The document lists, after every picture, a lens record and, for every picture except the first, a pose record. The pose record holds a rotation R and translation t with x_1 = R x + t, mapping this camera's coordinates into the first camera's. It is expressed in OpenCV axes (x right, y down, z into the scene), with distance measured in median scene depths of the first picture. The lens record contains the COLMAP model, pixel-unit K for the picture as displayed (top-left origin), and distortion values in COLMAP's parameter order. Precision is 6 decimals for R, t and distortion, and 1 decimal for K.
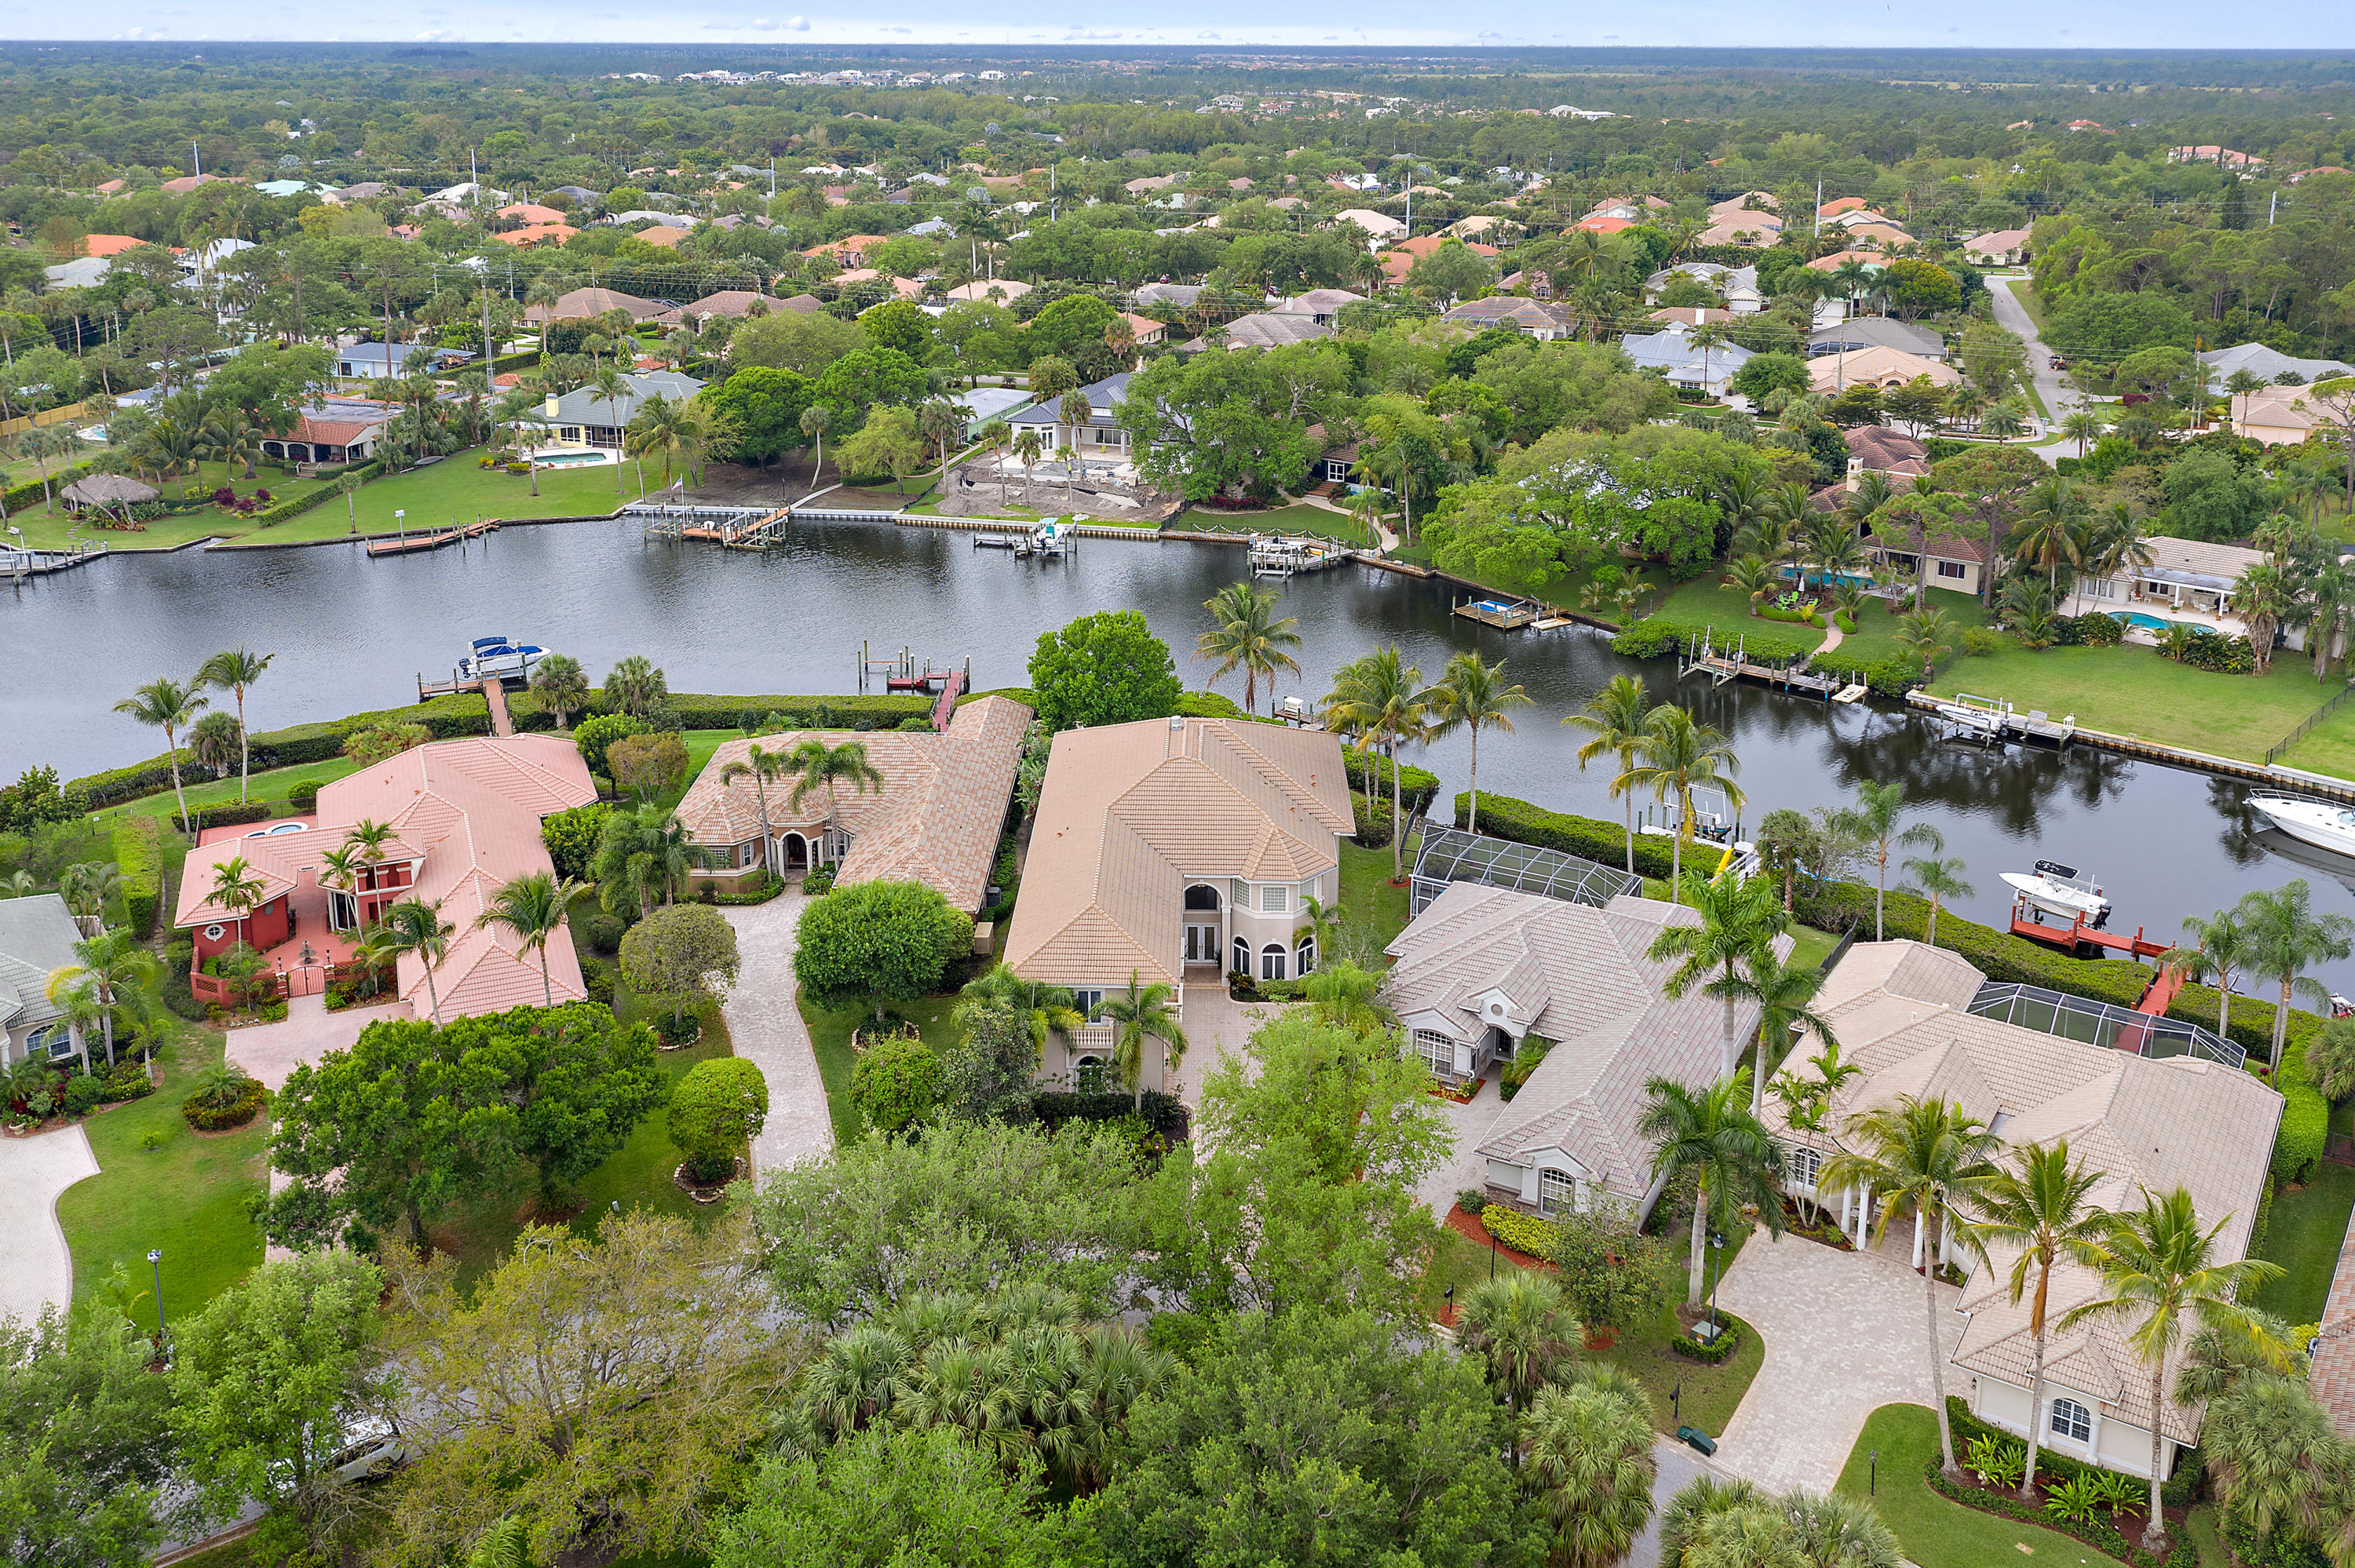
lens RADIAL K [[1958.6, 0, 1193.3], [0, 1958.6, 555.4], [0, 0, 1]] dist [0.004400, -0.003291]
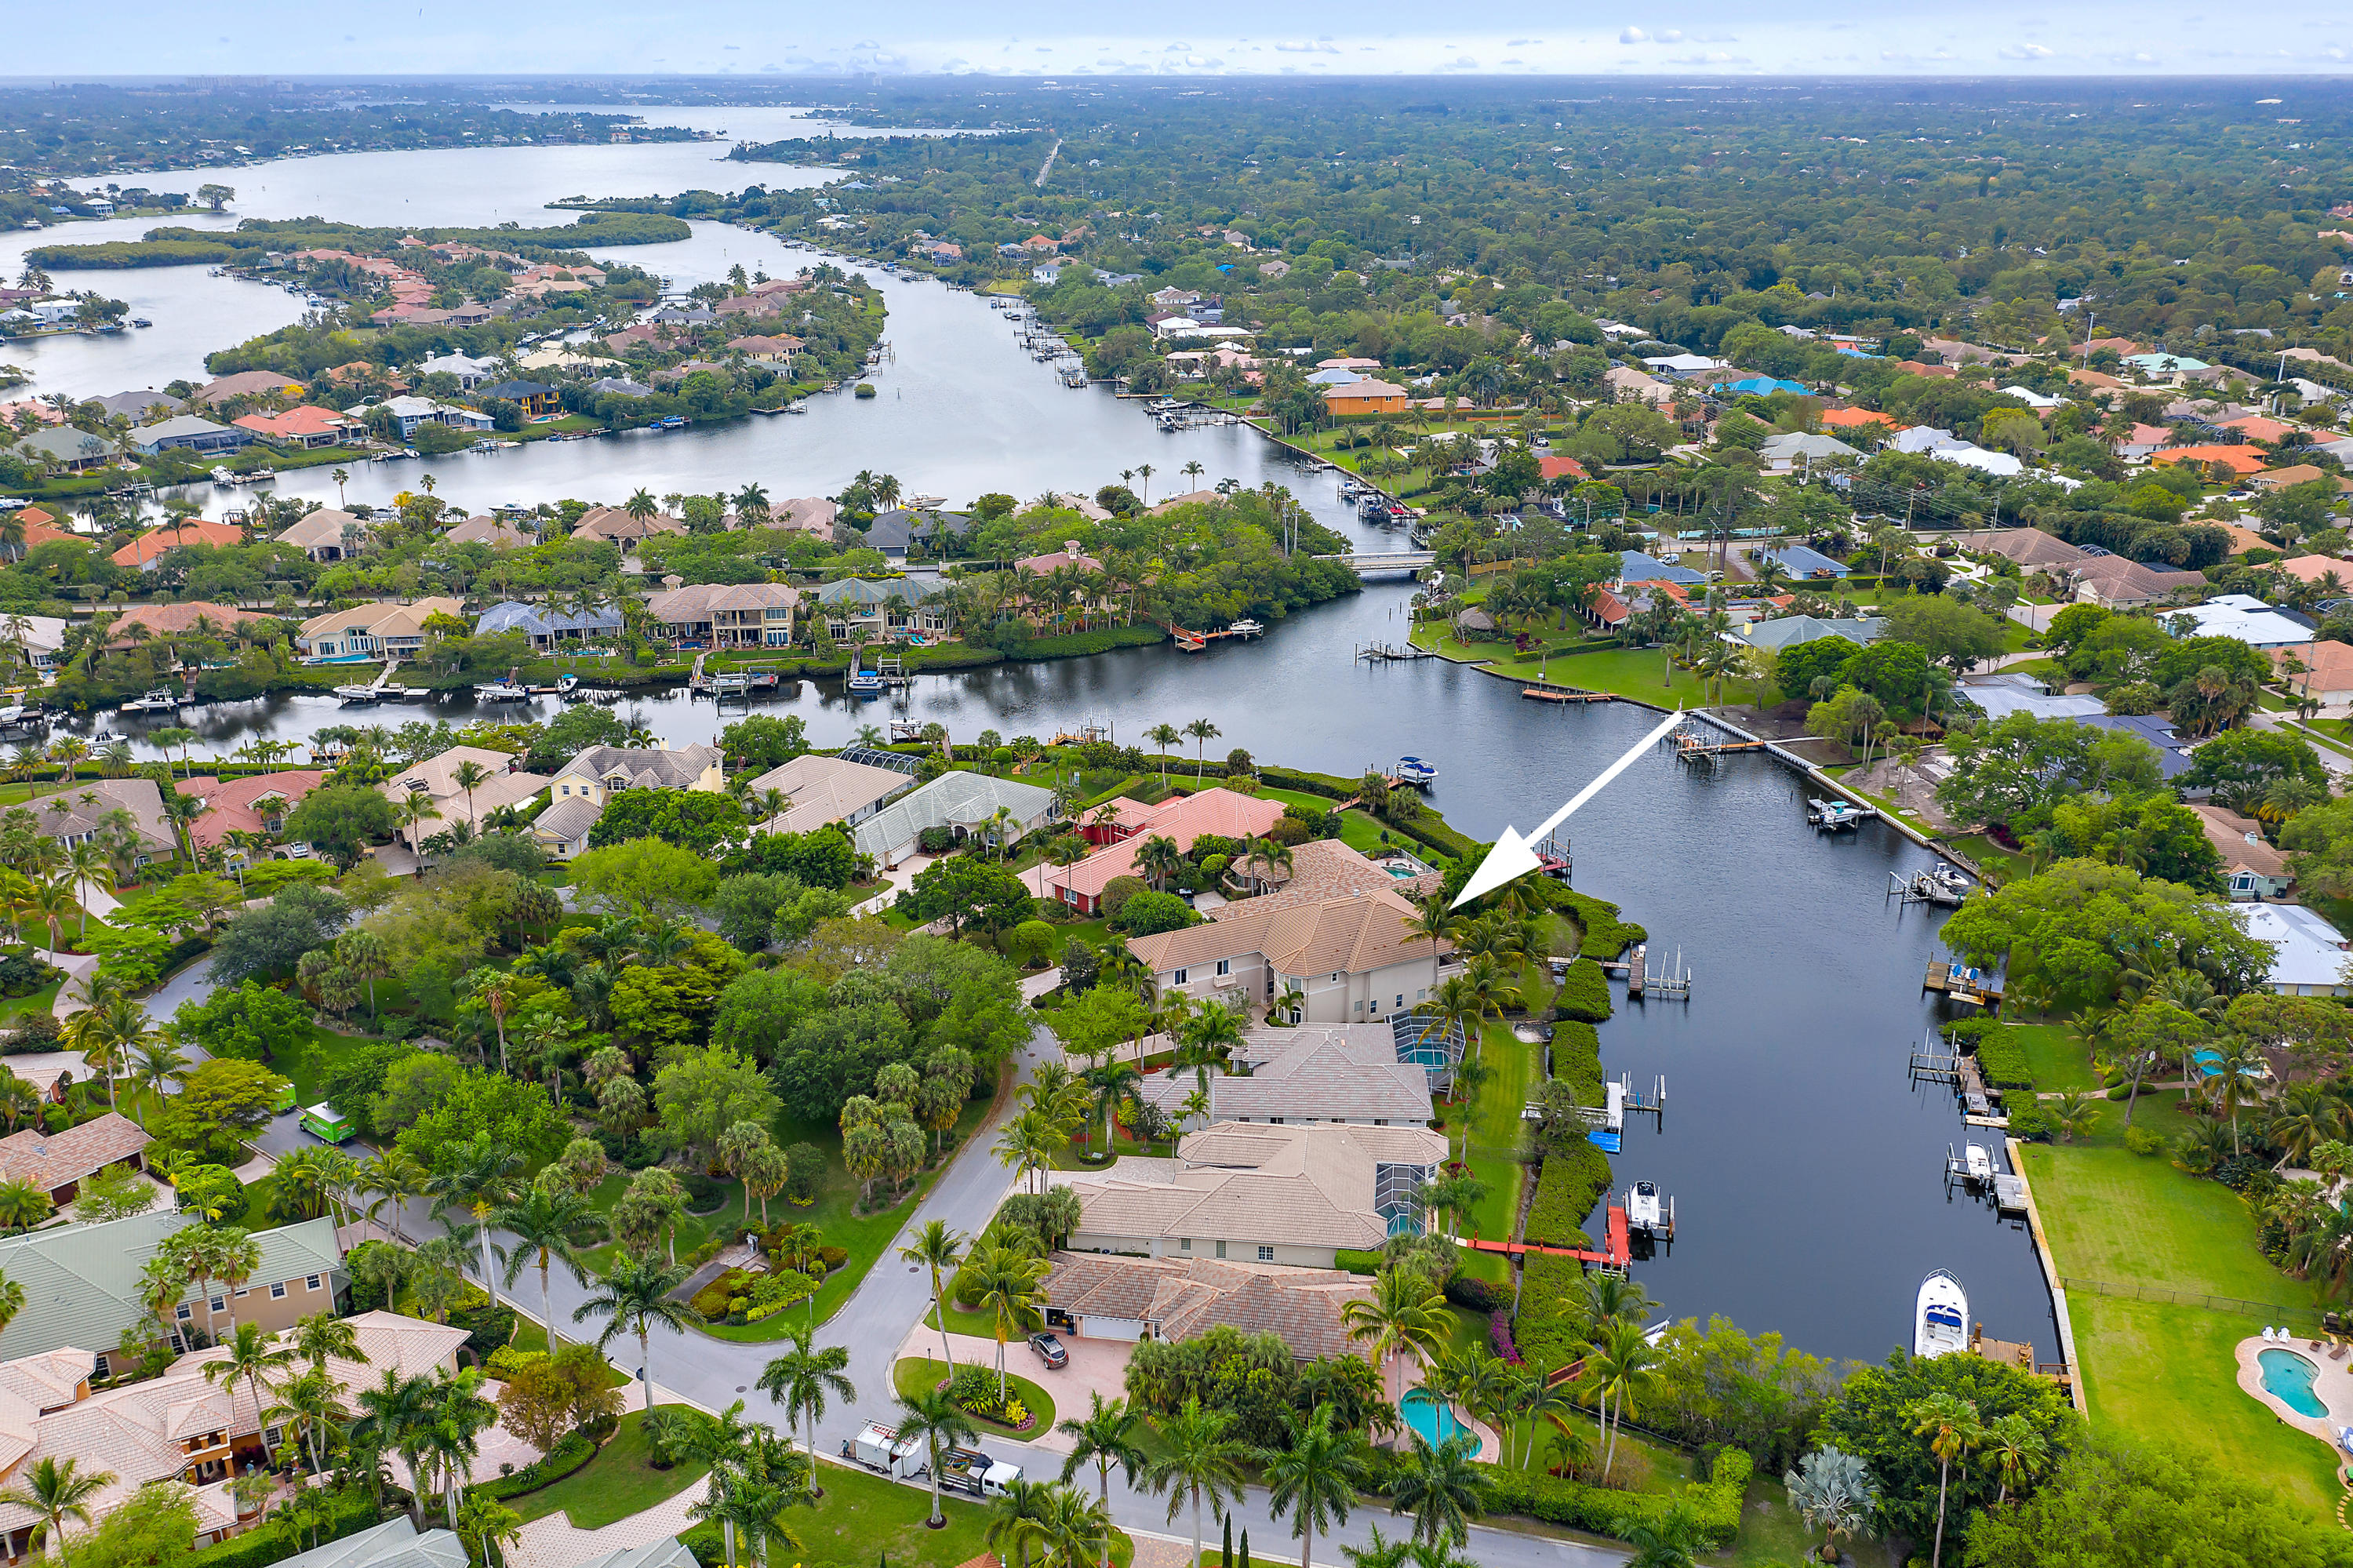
lens RADIAL K [[1926.4, 0, 1169.7], [0, 1926.4, 781.8], [0, 0, 1]] dist [-0.009497, 0.011210]
pose [[0.443610, 0.300788, -0.844238, 1.039556], [-0.219607, 0.949762, 0.222991, -0.281429], [0.868898, 0.086479, 0.487379, -0.051117]]
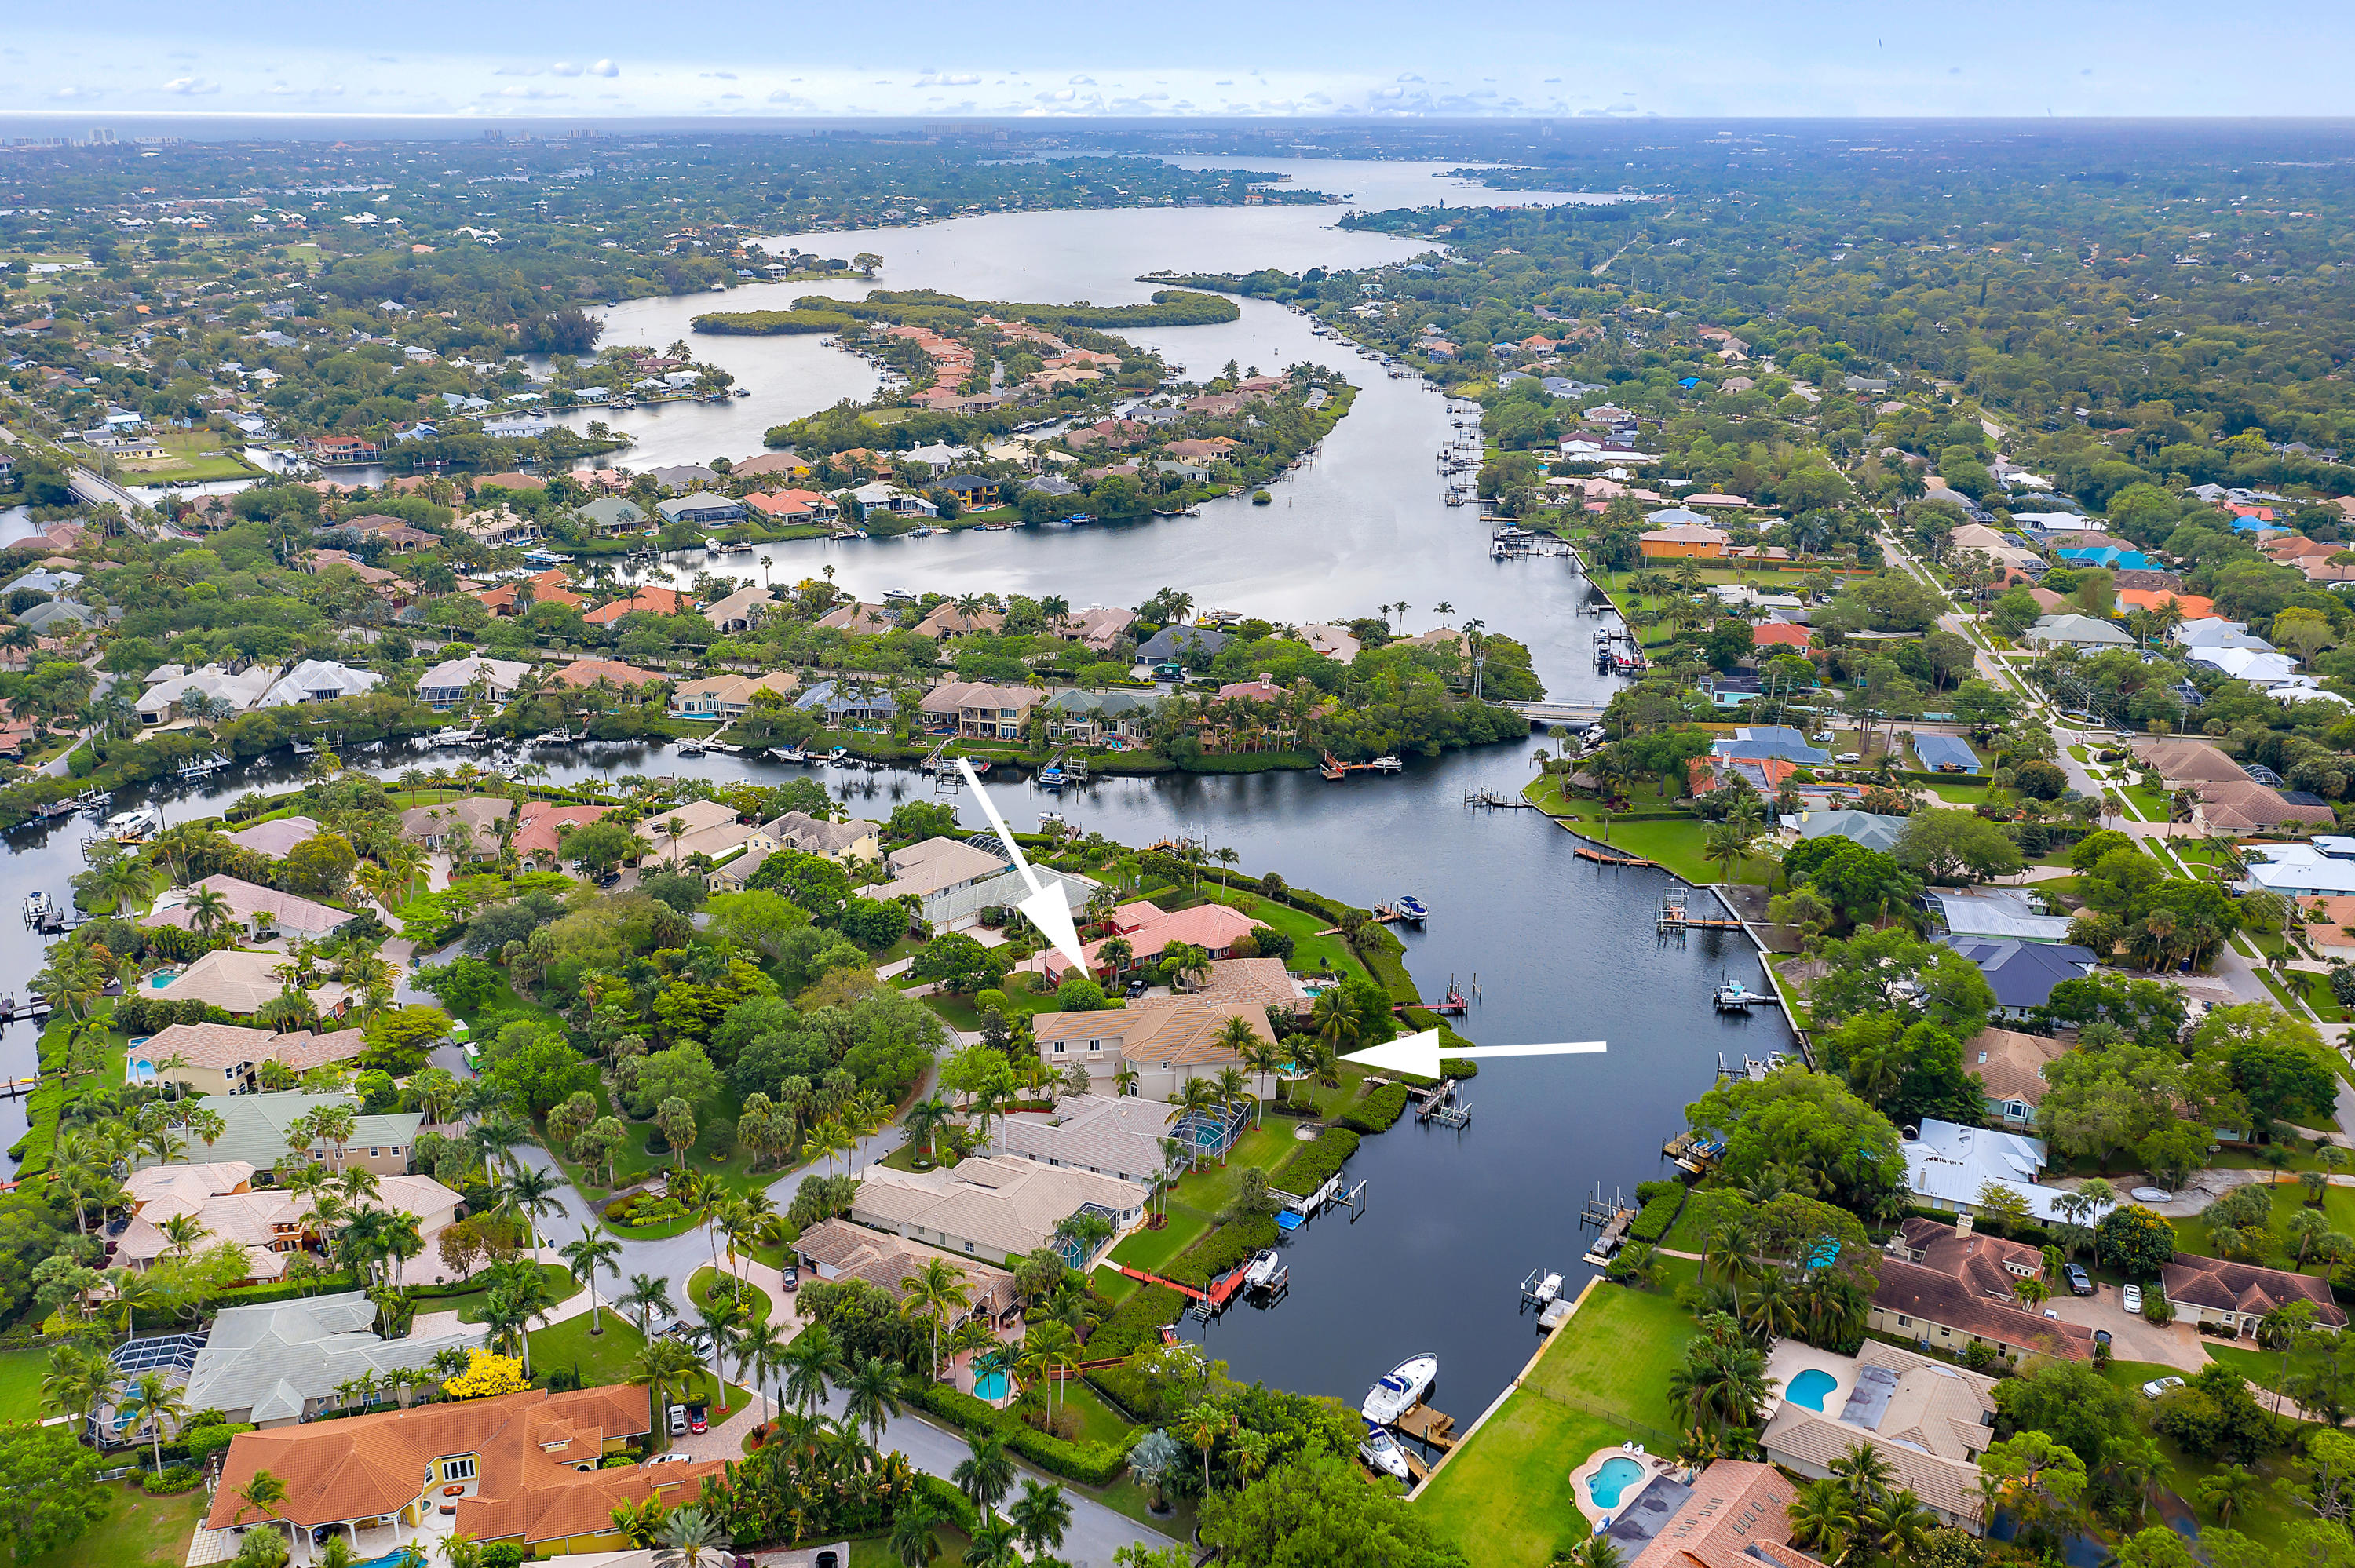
lens RADIAL K [[1927.7, 0, 1170.7], [0, 1927.7, 781.8], [0, 0, 1]] dist [-0.009497, 0.011210]
pose [[0.125361, 0.316142, -0.940393, 1.555675], [-0.248986, 0.927560, 0.278636, -0.599208], [0.960360, 0.199214, 0.194994, 0.311137]]
